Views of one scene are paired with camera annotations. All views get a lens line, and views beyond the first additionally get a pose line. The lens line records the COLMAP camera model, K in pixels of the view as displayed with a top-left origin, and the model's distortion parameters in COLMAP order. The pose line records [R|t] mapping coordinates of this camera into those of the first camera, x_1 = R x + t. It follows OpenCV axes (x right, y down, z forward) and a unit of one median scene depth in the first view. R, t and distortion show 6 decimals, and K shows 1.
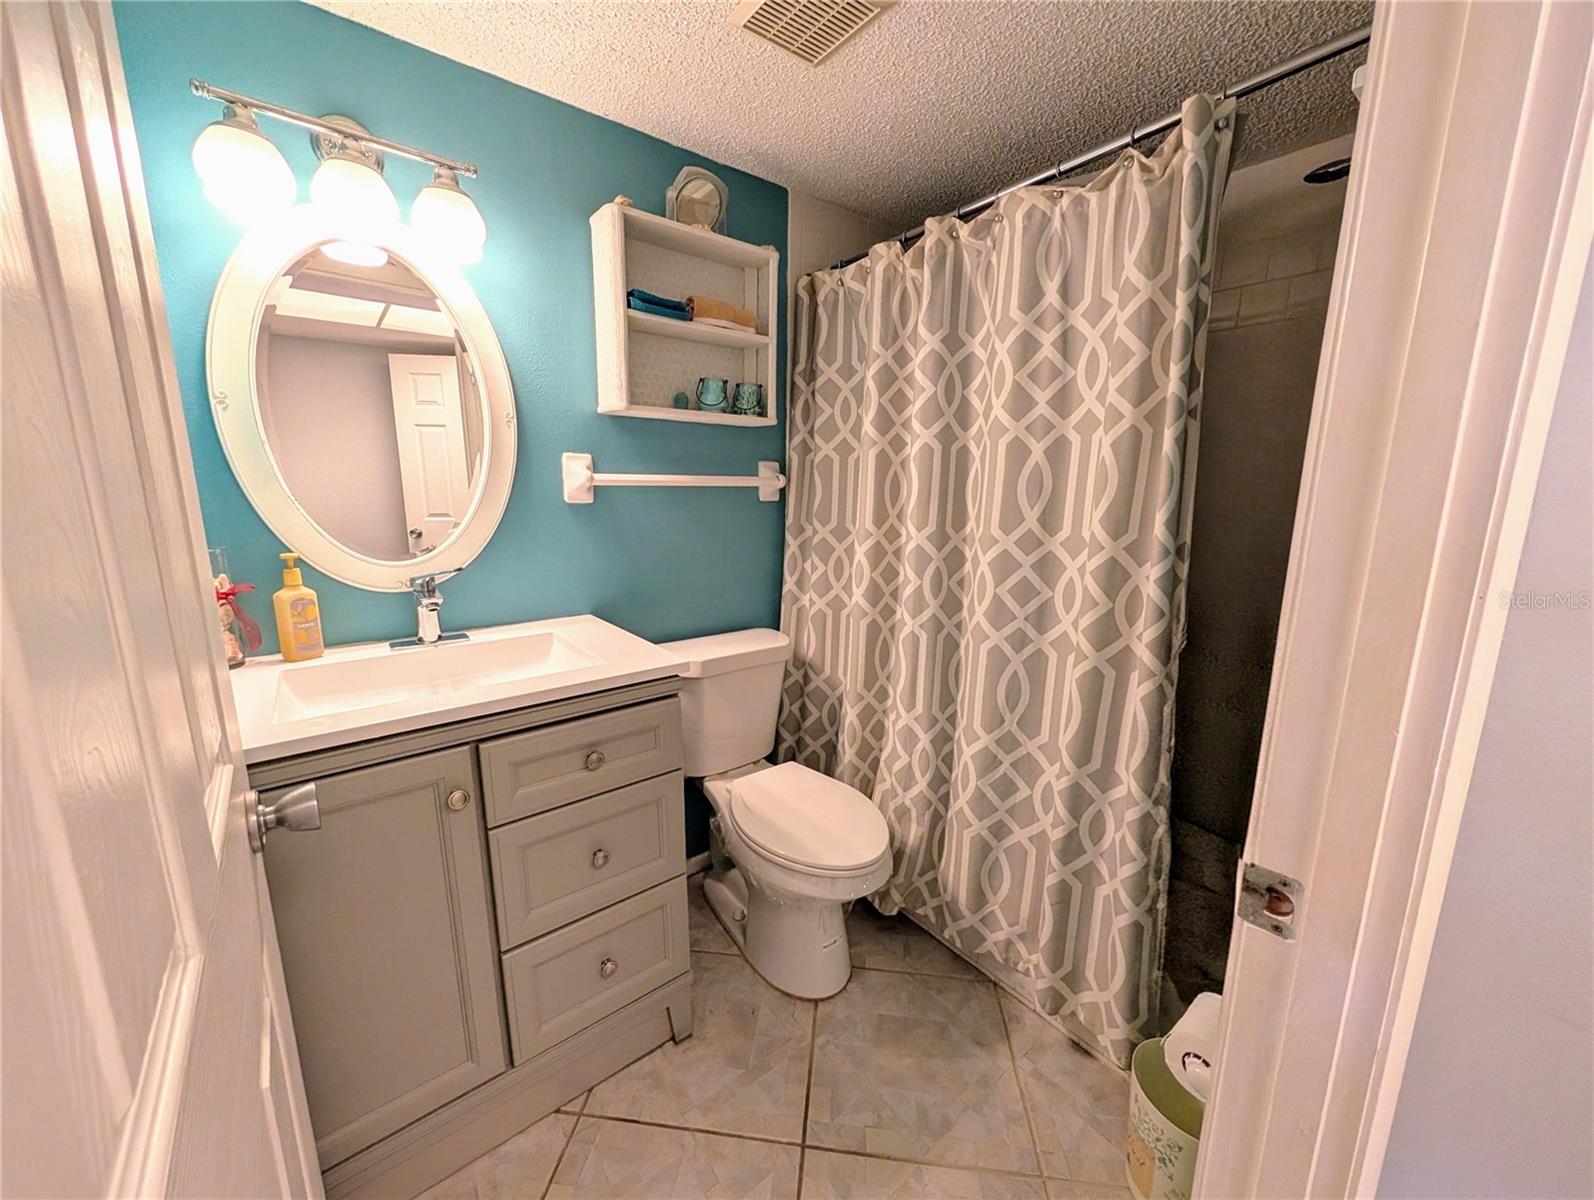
lens RADIAL K [[603.1, 0, 799.2], [0, 603.1, 599.2], [0, 0, 1]] dist [-0.000792, -0.000035]
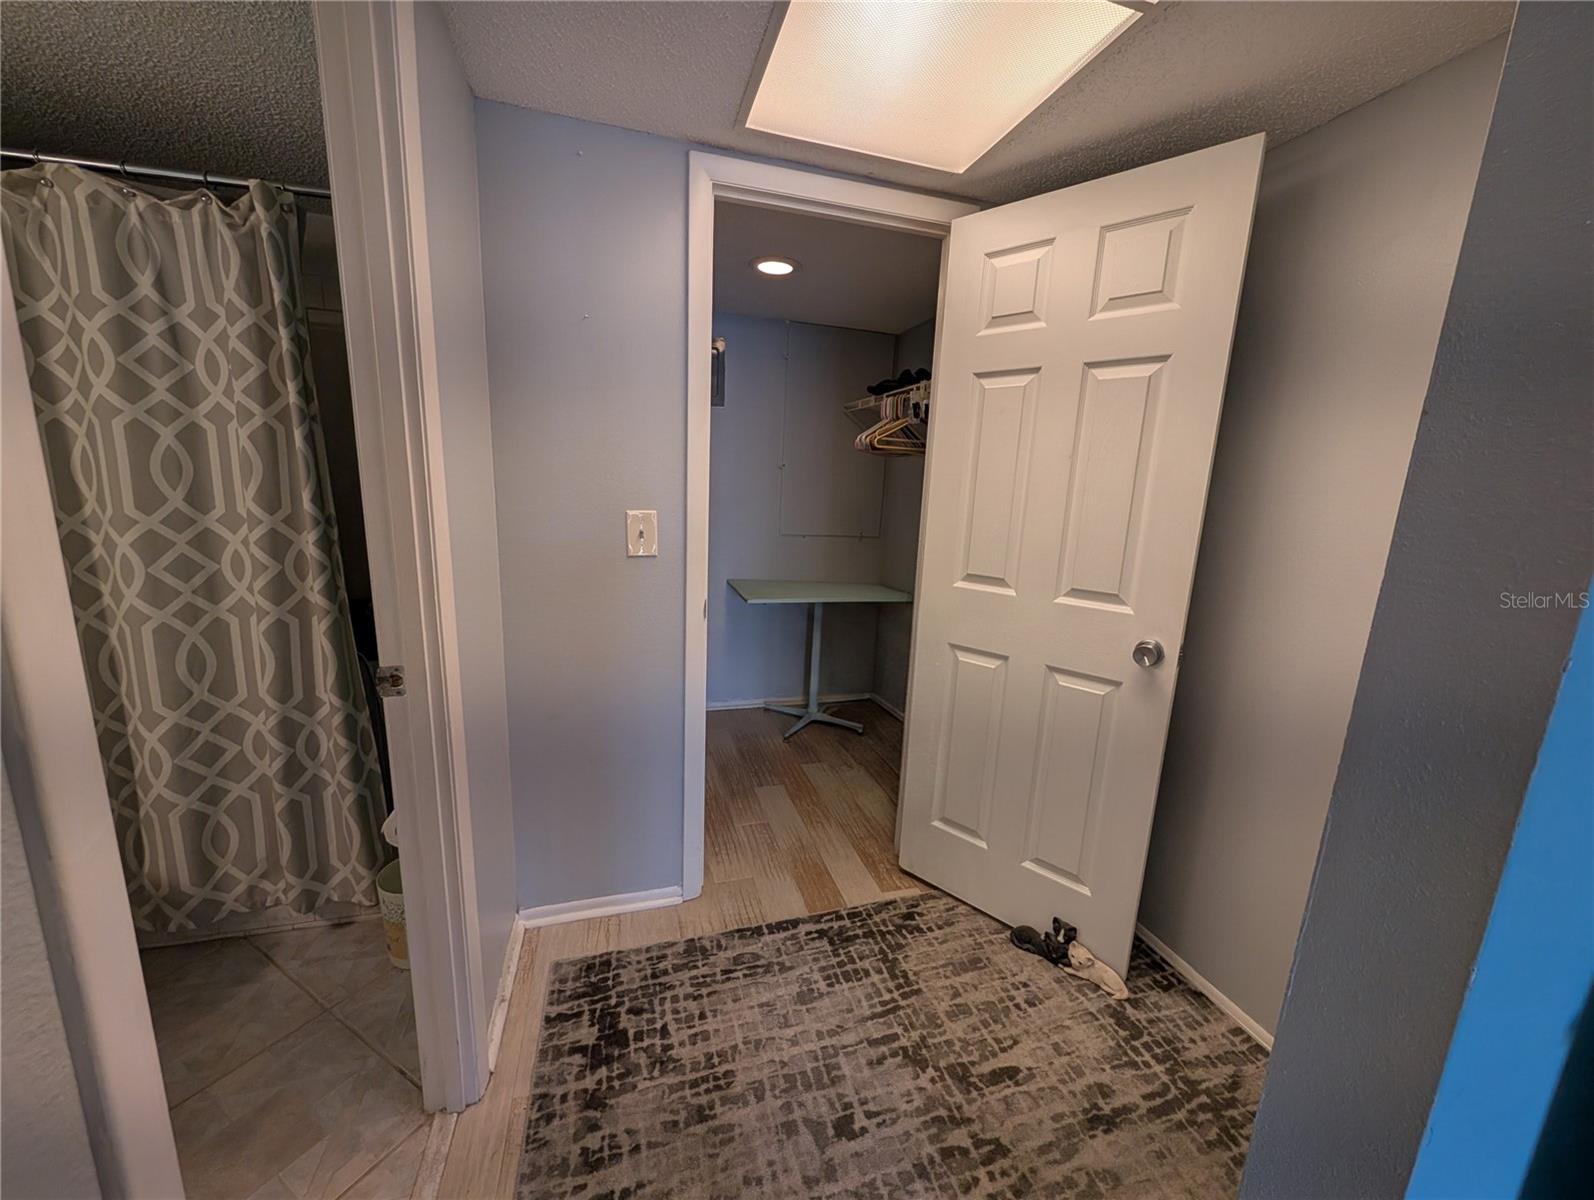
lens RADIAL K [[603.1, 0, 799.2], [0, 603.1, 599.2], [0, 0, 1]] dist [-0.000792, -0.000035]
pose [[0.379250, -0.170058, 0.909533, -0.204993], [0.136642, 0.982482, 0.126722, 0.059184], [-0.915150, 0.076221, 0.395843, -0.435828]]
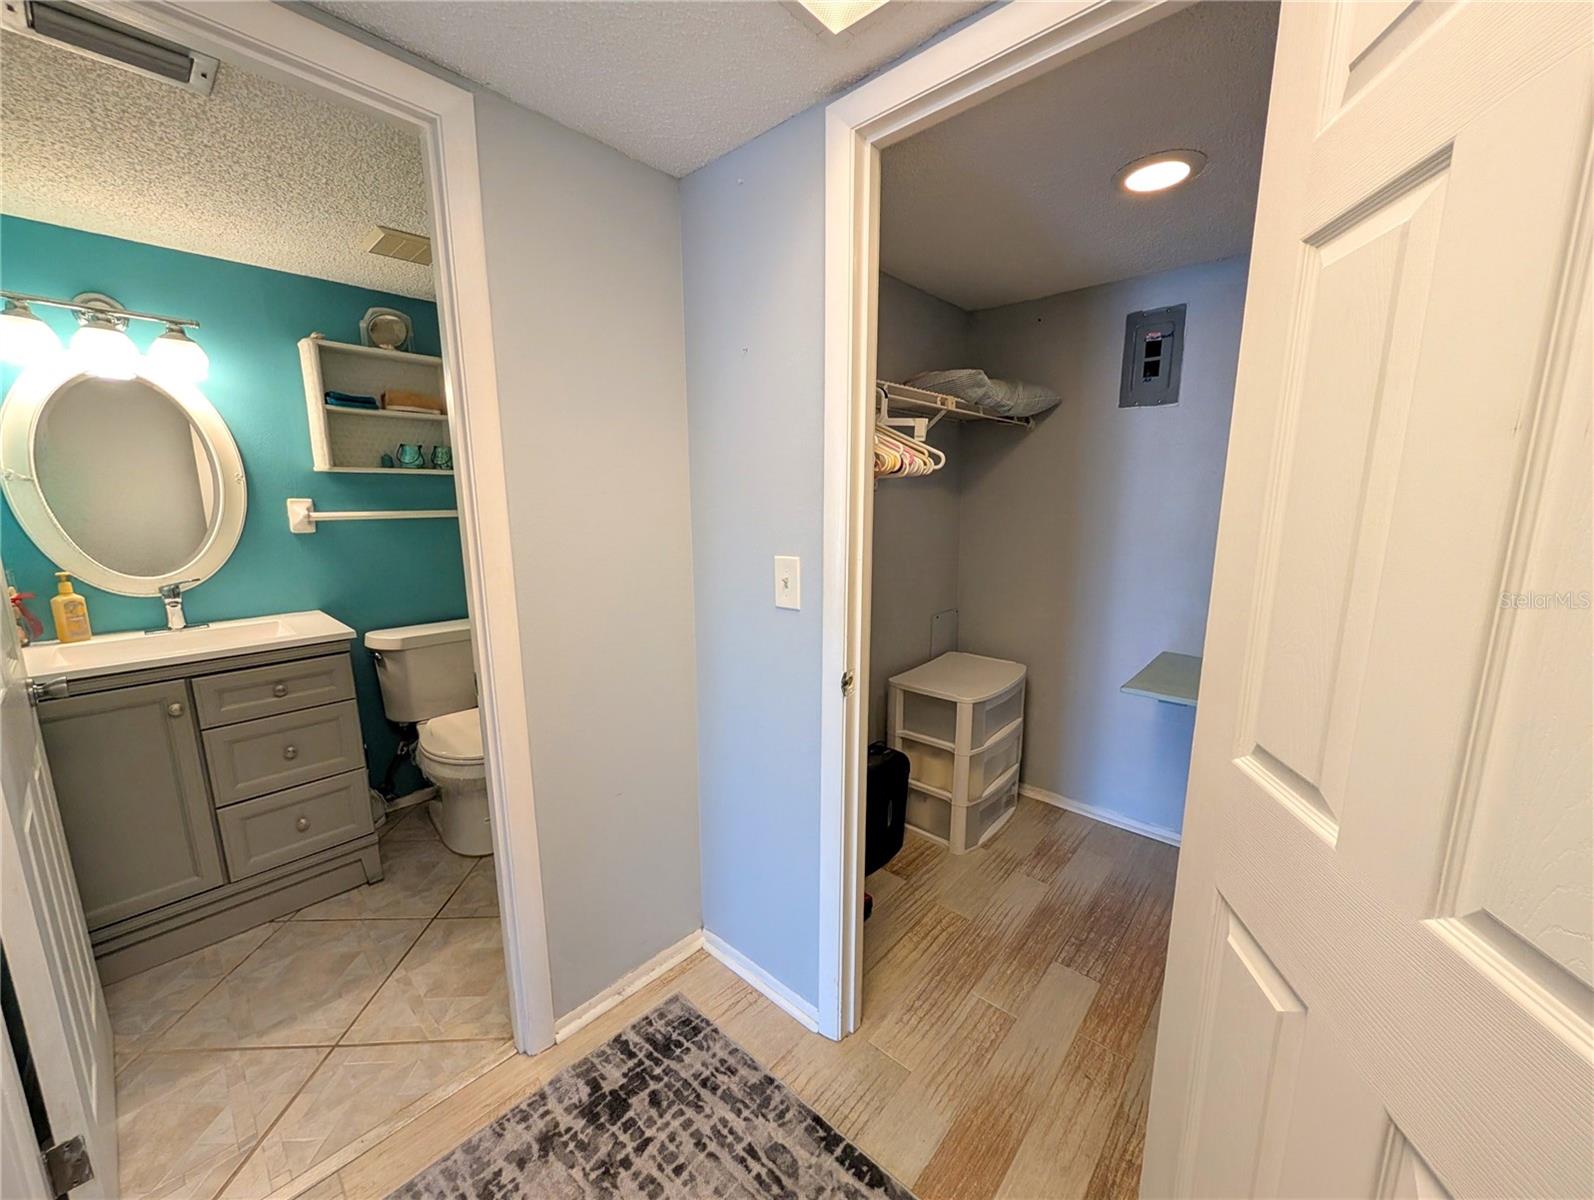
lens RADIAL K [[603.1, 0, 799.2], [0, 603.1, 599.2], [0, 0, 1]] dist [-0.000792, -0.000035]
pose [[0.987125, -0.039561, 0.154979, 0.697579], [0.042414, 0.998985, -0.015150, 0.086775], [-0.154222, 0.021528, 0.987802, -0.731472]]
